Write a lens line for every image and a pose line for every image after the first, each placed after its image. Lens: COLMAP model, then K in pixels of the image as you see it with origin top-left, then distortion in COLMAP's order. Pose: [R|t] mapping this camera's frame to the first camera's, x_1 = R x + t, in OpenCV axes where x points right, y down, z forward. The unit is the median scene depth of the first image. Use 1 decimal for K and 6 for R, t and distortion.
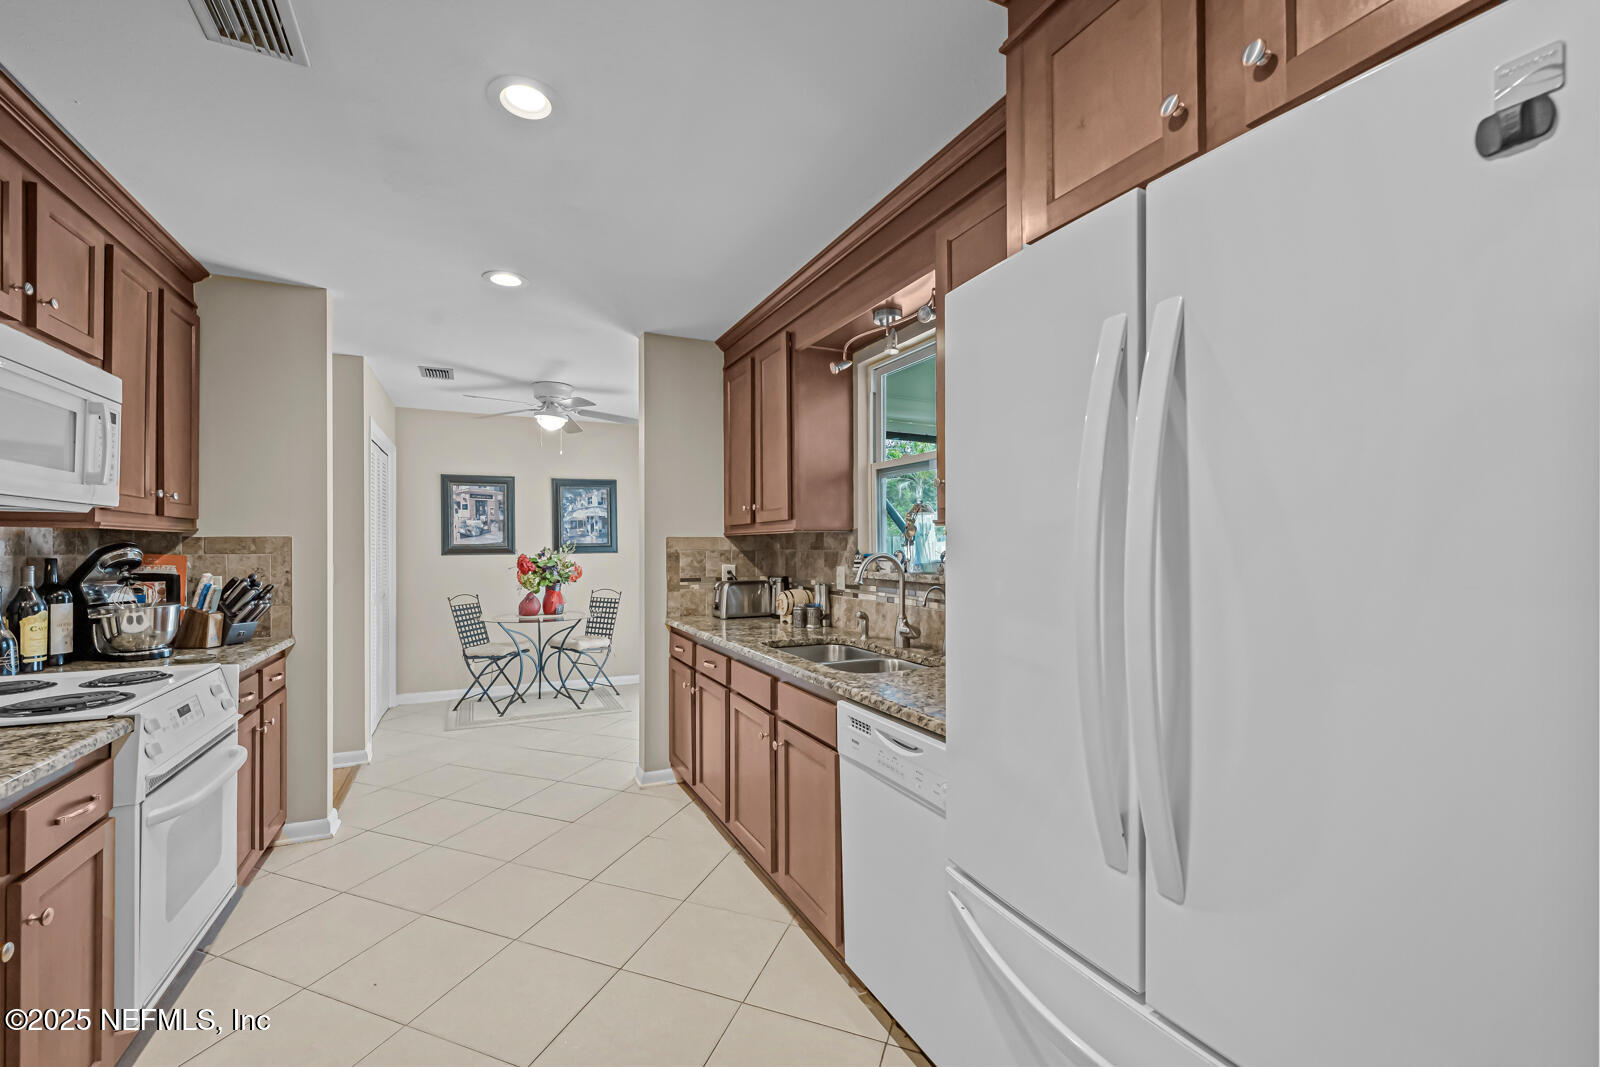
lens RADIAL K [[652.1, 0, 762.9], [0, 652.1, 548.5], [0, 0, 1]] dist [-0.001020, 0.000123]
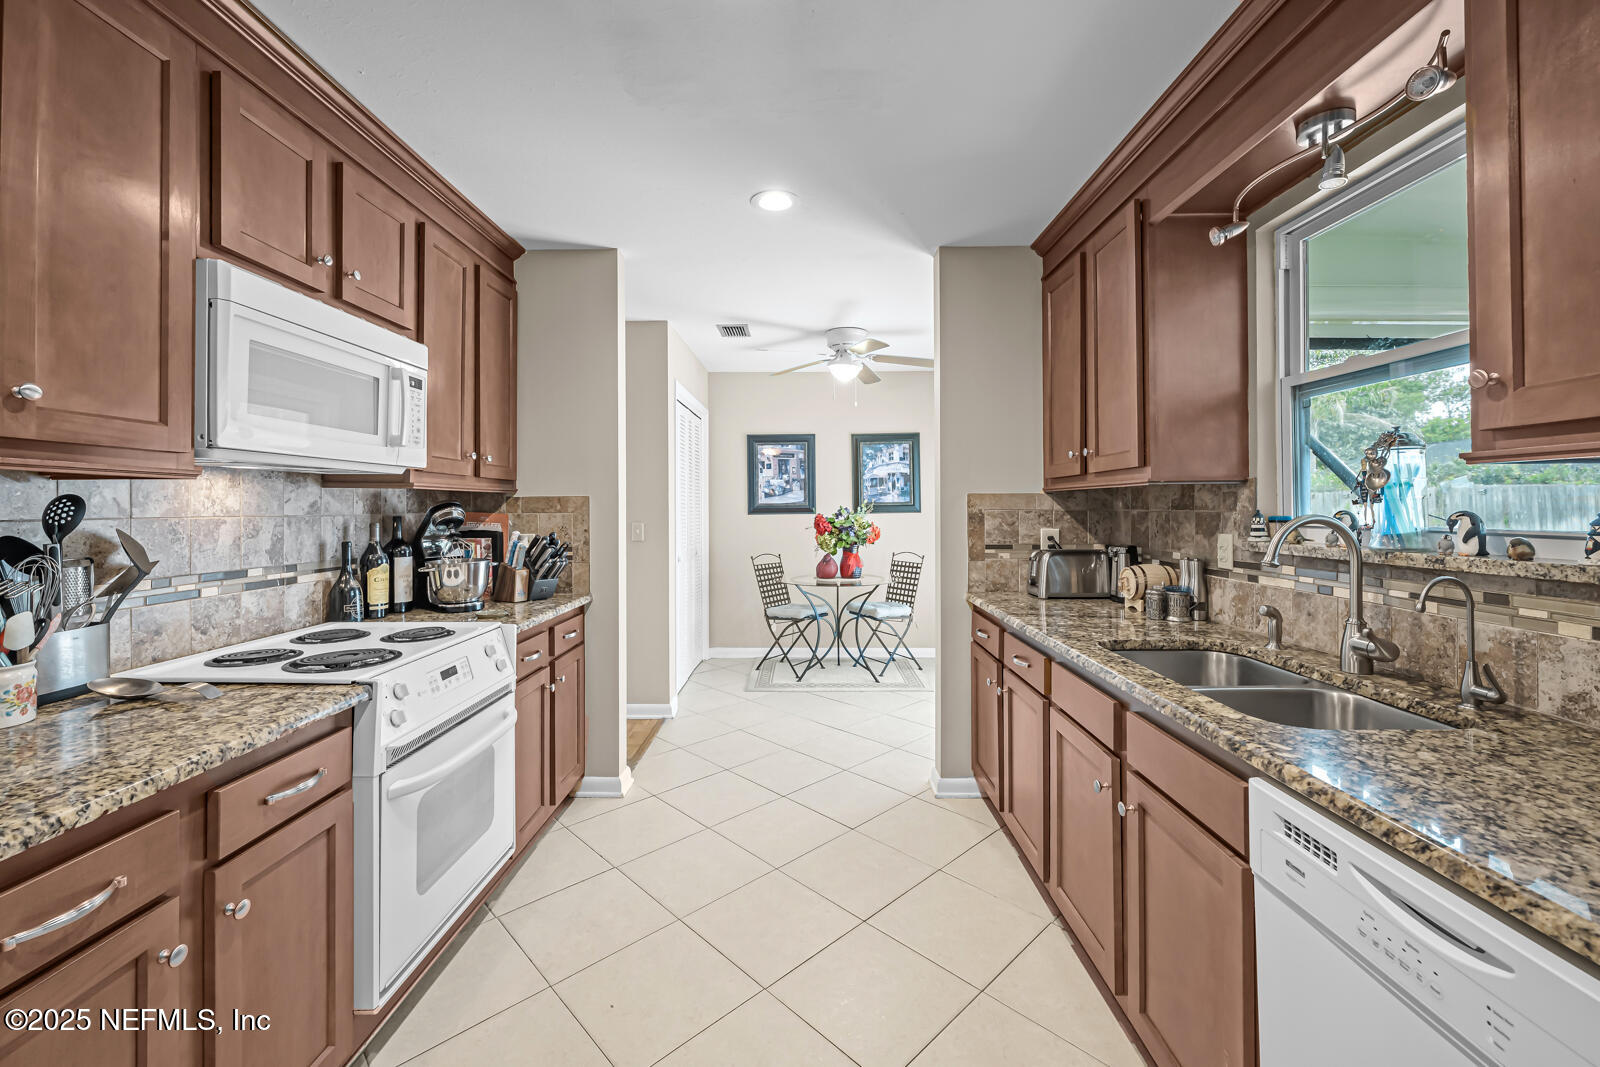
lens RADIAL K [[652.1, 0, 790.8], [0, 652.1, 503.5], [0, 0, 1]] dist [-0.001020, 0.000123]
pose [[0.906239, -0.002529, -0.422757, -0.003689], [-0.000335, 0.999977, -0.006701, 0.000130], [0.422765, 0.006214, 0.906218, 0.180065]]
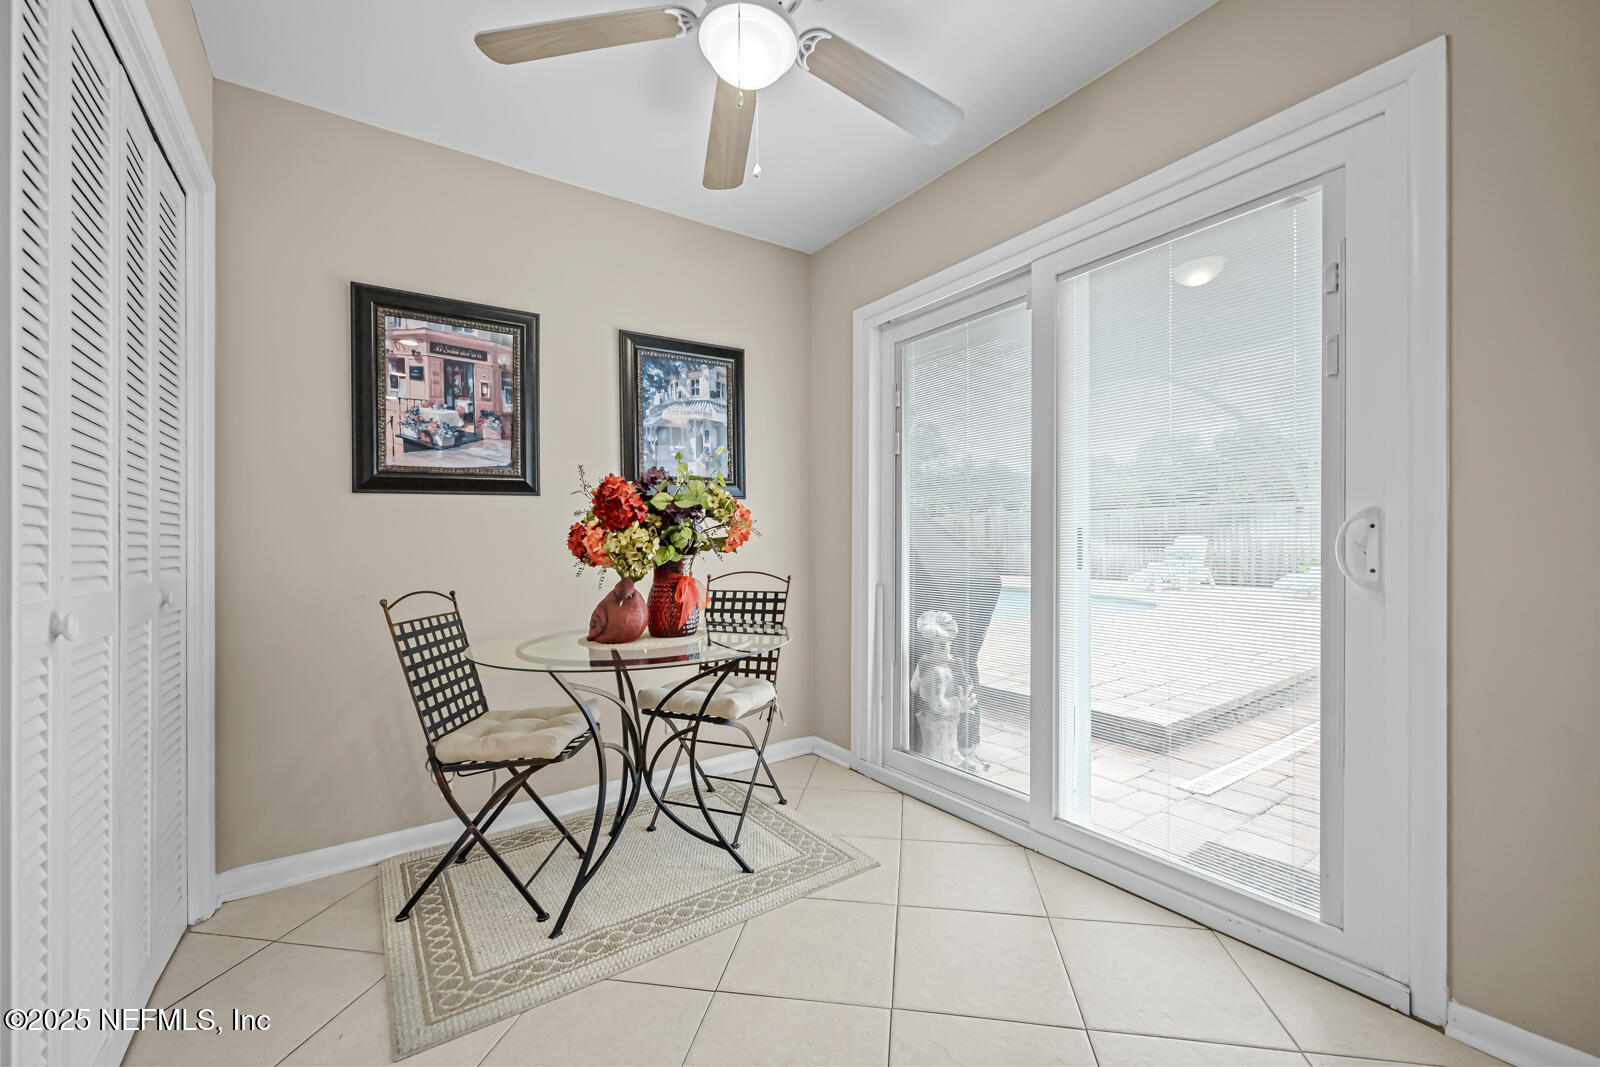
lens RADIAL K [[652.1, 0, 803.6], [0, 652.1, 529.0], [0, 0, 1]] dist [-0.001020, 0.000123]
pose [[0.980500, -0.010229, 0.196253, -0.521393], [0.014397, 0.999700, -0.019821, 0.074083], [-0.195992, 0.022260, 0.980353, 0.967062]]
